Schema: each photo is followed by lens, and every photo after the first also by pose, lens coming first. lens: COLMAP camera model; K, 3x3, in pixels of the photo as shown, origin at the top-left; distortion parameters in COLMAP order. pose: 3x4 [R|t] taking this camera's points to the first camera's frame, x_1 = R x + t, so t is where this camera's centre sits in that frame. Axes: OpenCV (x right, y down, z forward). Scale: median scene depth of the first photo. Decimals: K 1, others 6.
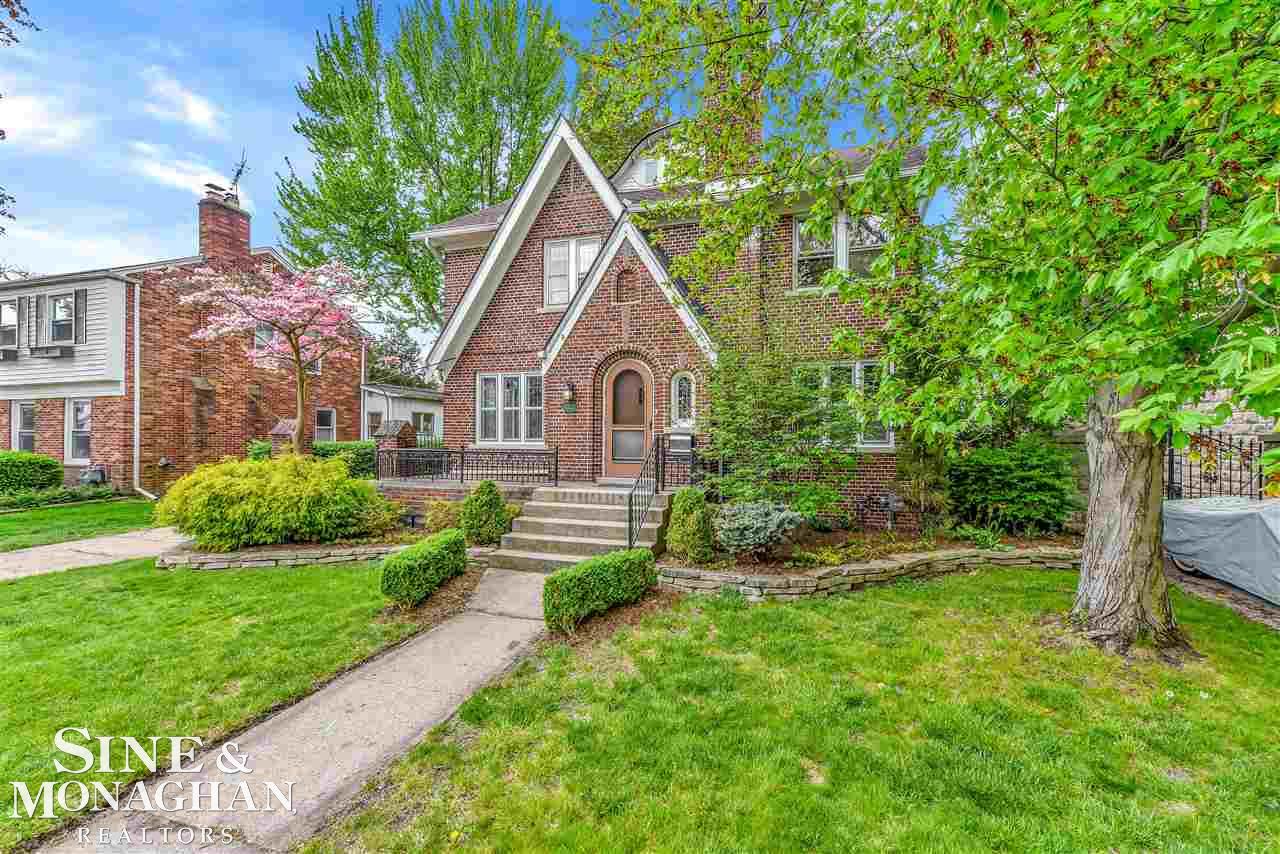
lens RADIAL K [[525.4, 0, 651.2], [0, 525.4, 434.5], [0, 0, 1]] dist [0.002835, 0.000108]
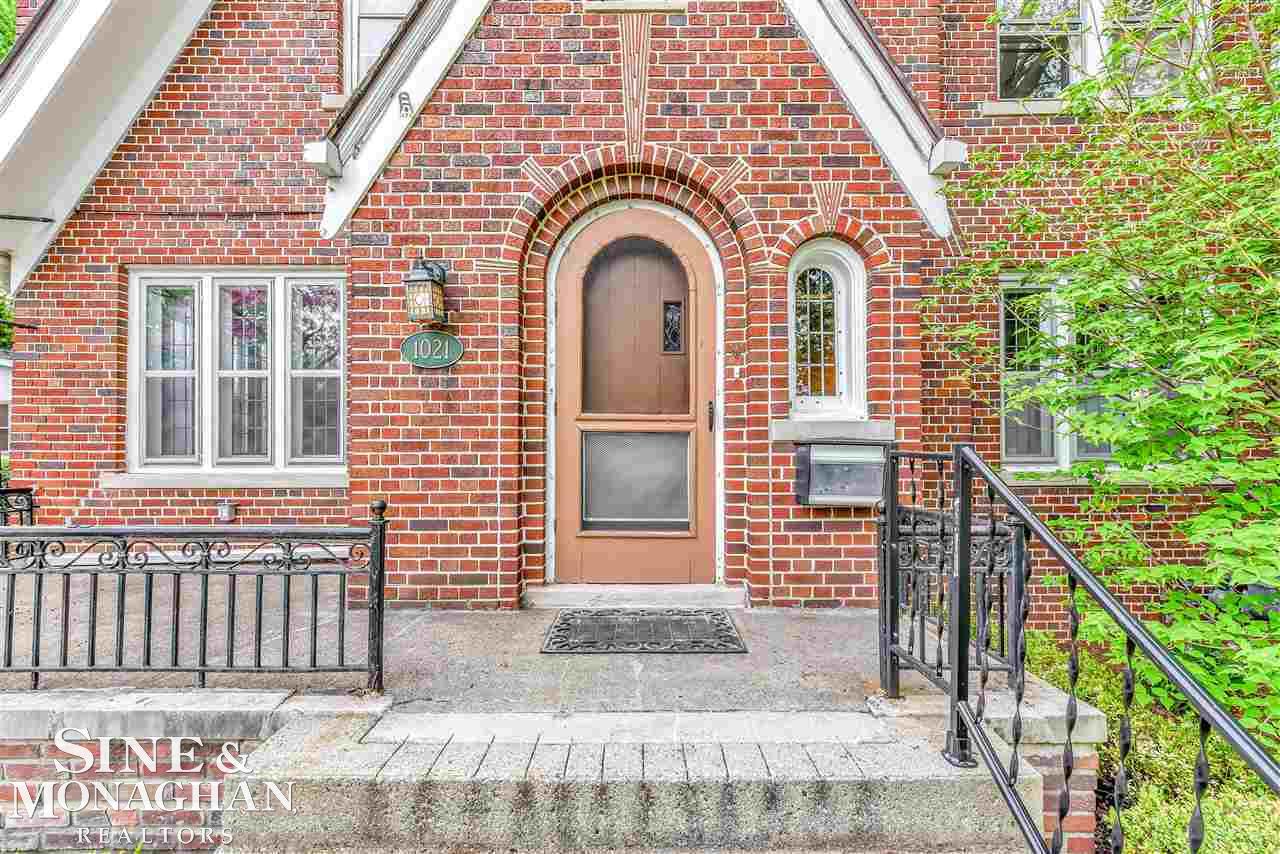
lens RADIAL K [[525.4, 0, 651.2], [0, 525.4, 434.5], [0, 0, 1]] dist [0.002835, 0.000108]
pose [[0.960422, -0.003097, 0.278530, -0.118728], [0.006359, 0.999921, -0.010808, -0.002825], [-0.278475, 0.012151, 0.960367, 0.685296]]
